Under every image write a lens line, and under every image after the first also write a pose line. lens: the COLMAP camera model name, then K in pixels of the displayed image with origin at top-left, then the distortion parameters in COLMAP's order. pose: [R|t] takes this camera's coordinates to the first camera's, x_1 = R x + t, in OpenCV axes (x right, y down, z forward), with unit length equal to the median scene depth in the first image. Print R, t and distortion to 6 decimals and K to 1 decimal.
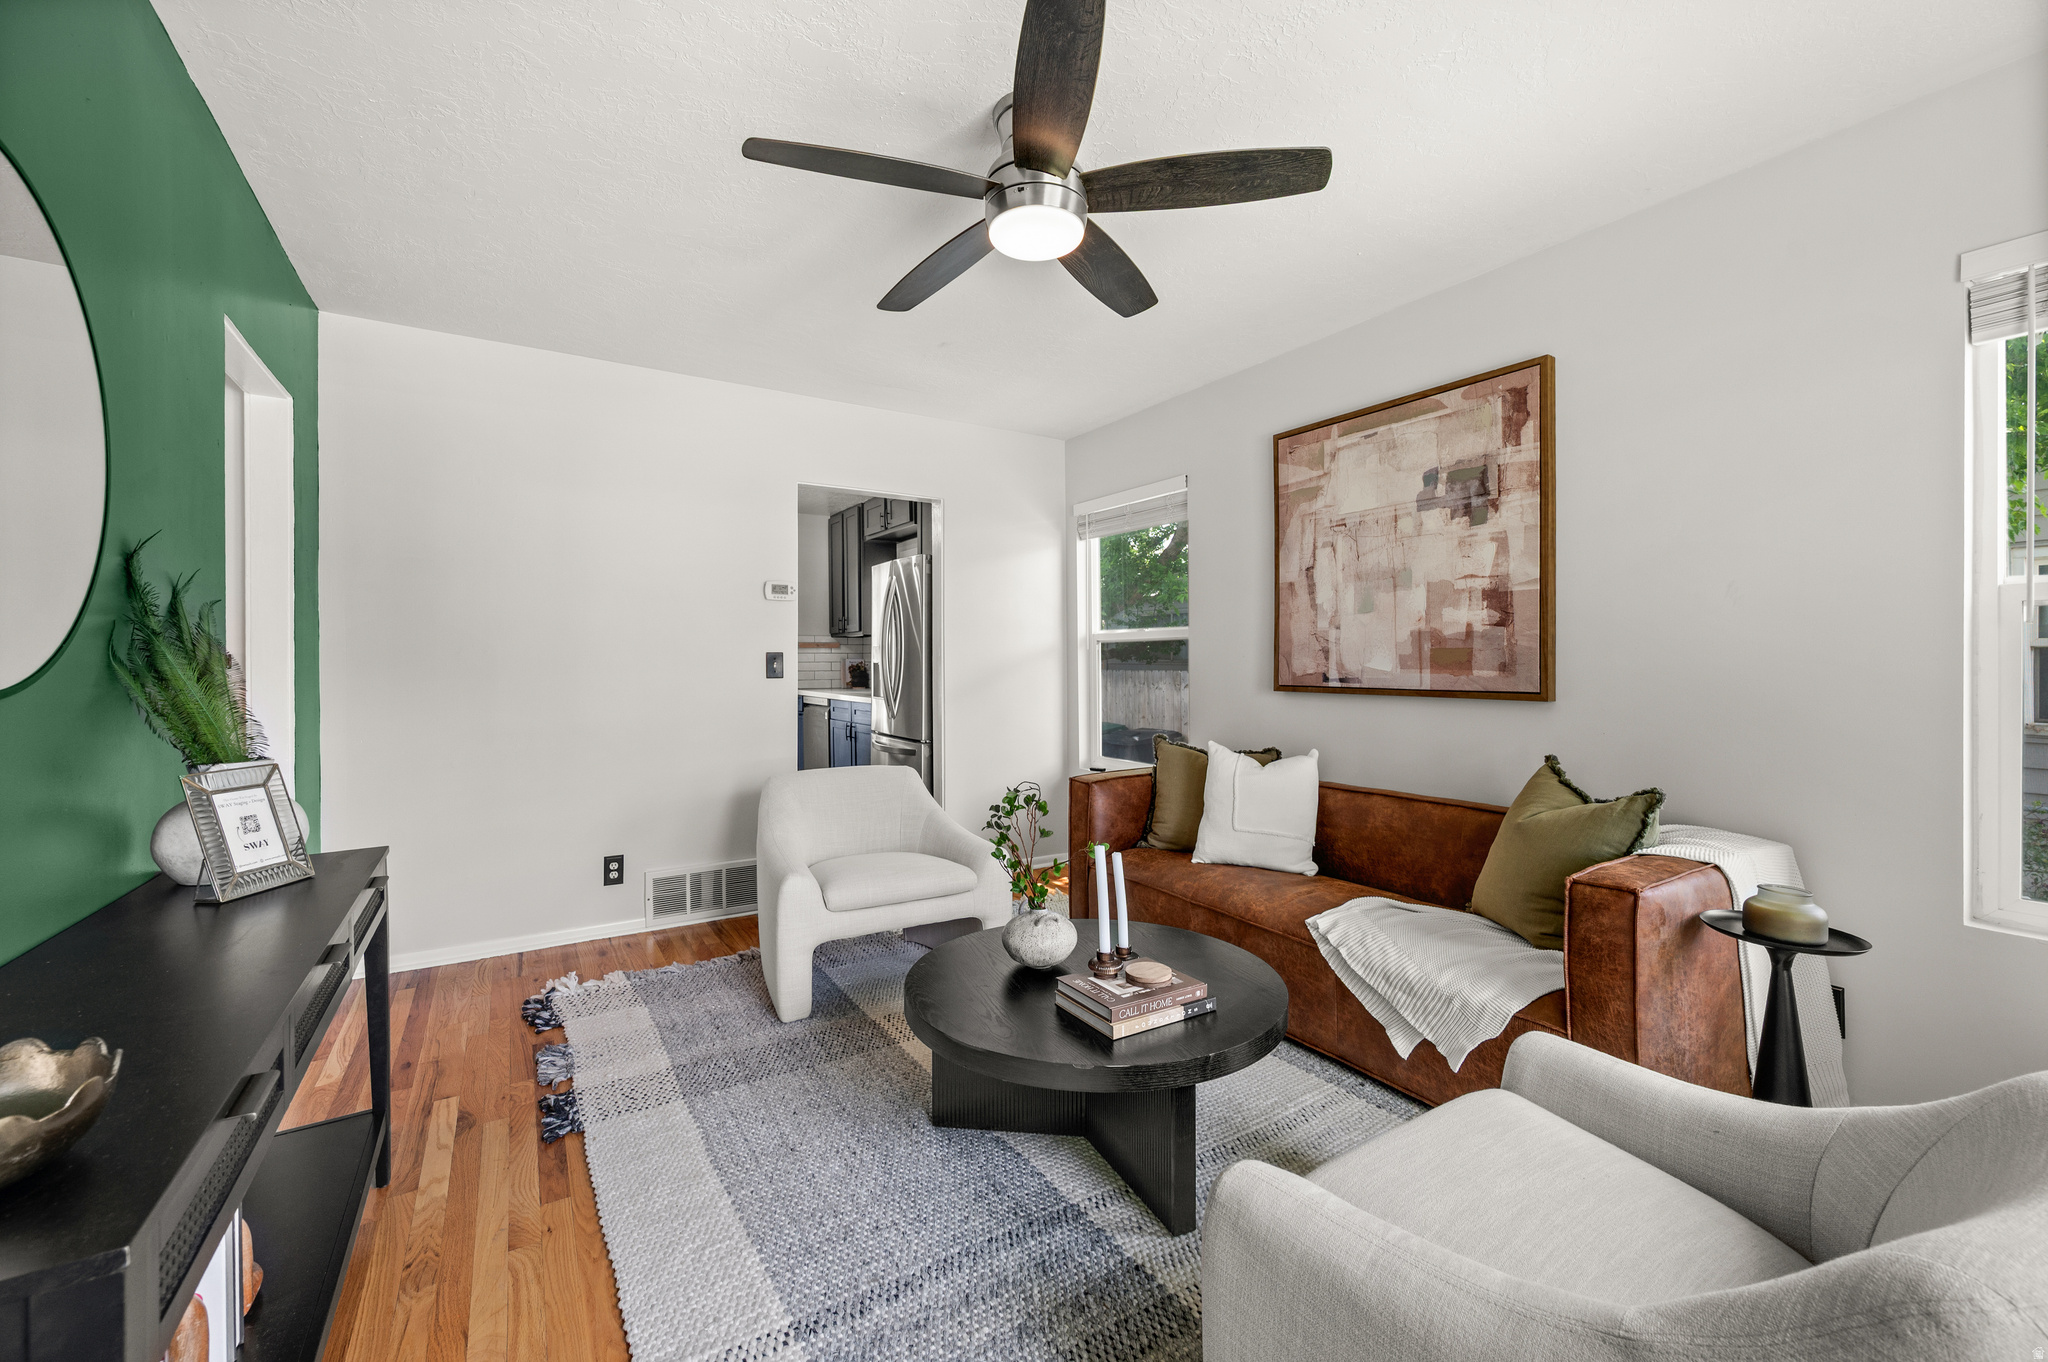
lens RADIAL K [[810.7, 0, 1028.1], [0, 810.7, 672.8], [0, 0, 1]] dist [-0.000225, -0.000957]
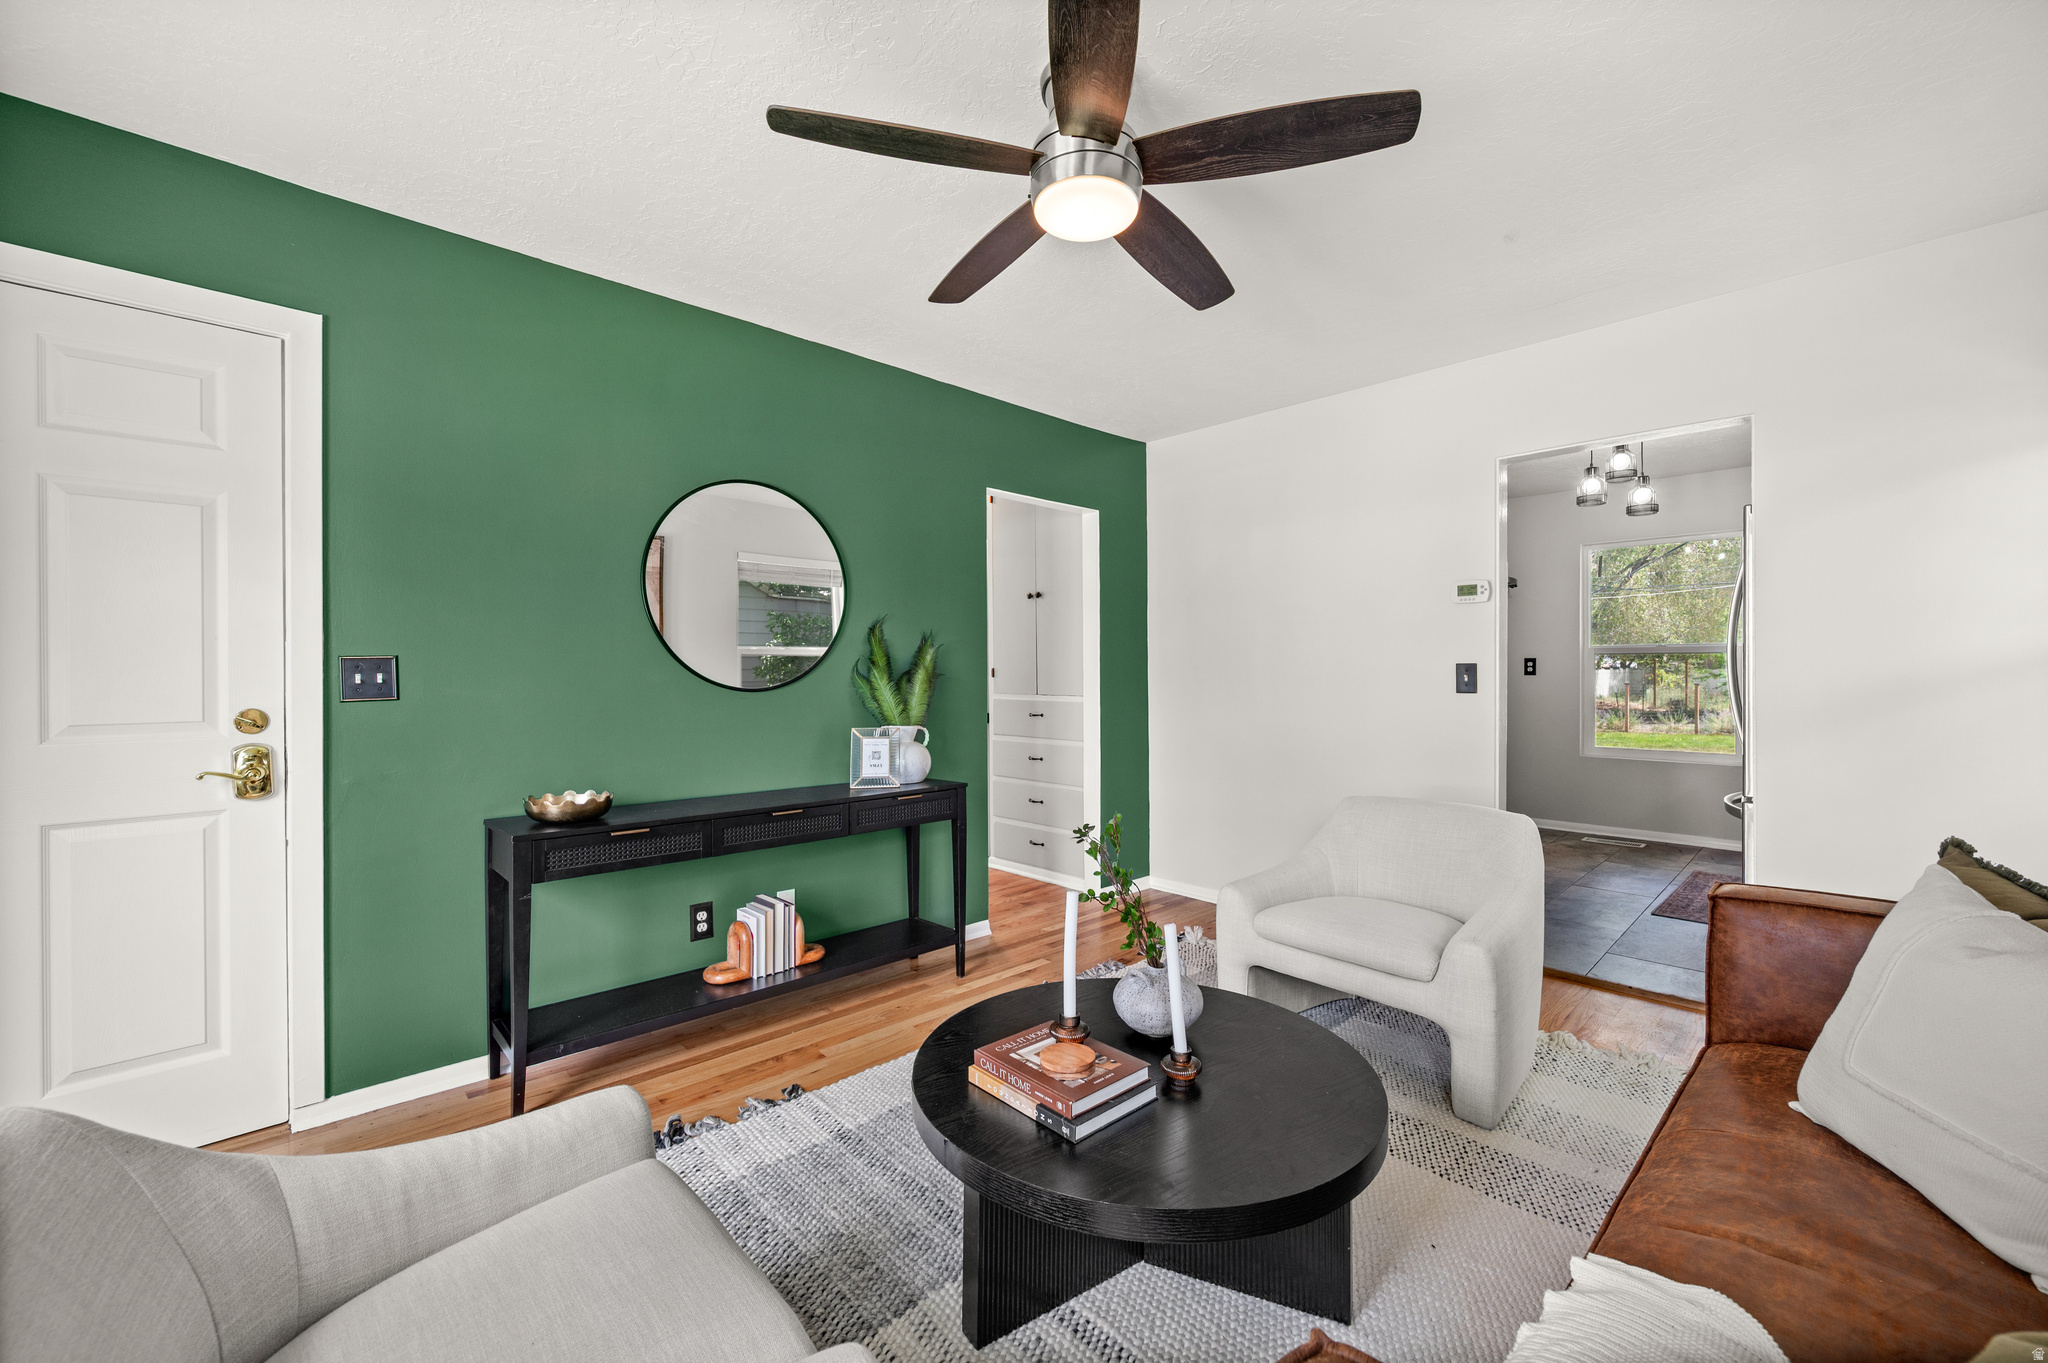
lens RADIAL K [[810.7, 0, 1080.0], [0, 810.7, 669.2], [0, 0, 1]] dist [-0.000225, -0.000957]
pose [[0.221391, 0.002684, -0.975182, 0.583851], [-0.012160, 0.999926, -0.000008, -0.018229], [0.975109, 0.011860, 0.221407, 0.539043]]
